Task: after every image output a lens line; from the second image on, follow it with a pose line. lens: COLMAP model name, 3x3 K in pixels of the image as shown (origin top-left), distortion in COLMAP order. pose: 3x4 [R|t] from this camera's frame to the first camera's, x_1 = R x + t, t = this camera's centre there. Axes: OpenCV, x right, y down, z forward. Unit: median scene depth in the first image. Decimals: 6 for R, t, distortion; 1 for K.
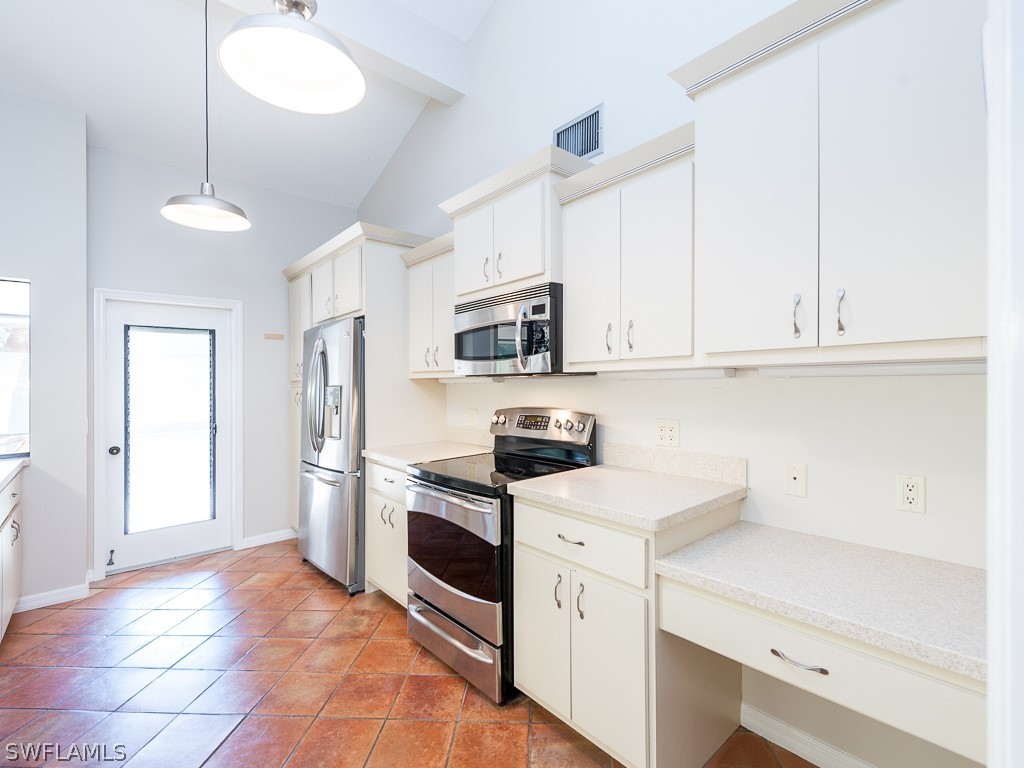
lens RADIAL K [[470.8, 0, 513.8], [0, 470.8, 383.0], [0, 0, 1]] dist [-0.005885, -0.000656]
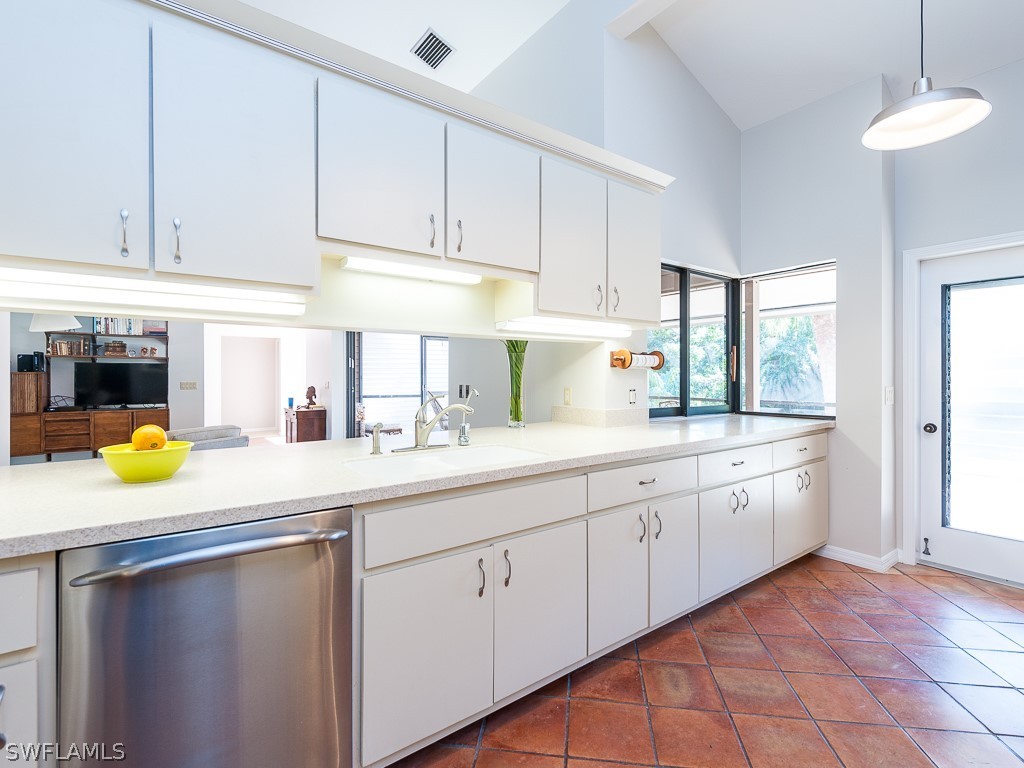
lens RADIAL K [[470.8, 0, 514.2], [0, 470.8, 372.9], [0, 0, 1]] dist [-0.005885, -0.000656]
pose [[-0.098964, 0.001729, -0.995089, 0.113917], [0.006019, 0.999981, 0.001139, 0.033999], [0.995073, -0.005877, -0.098973, 0.304062]]
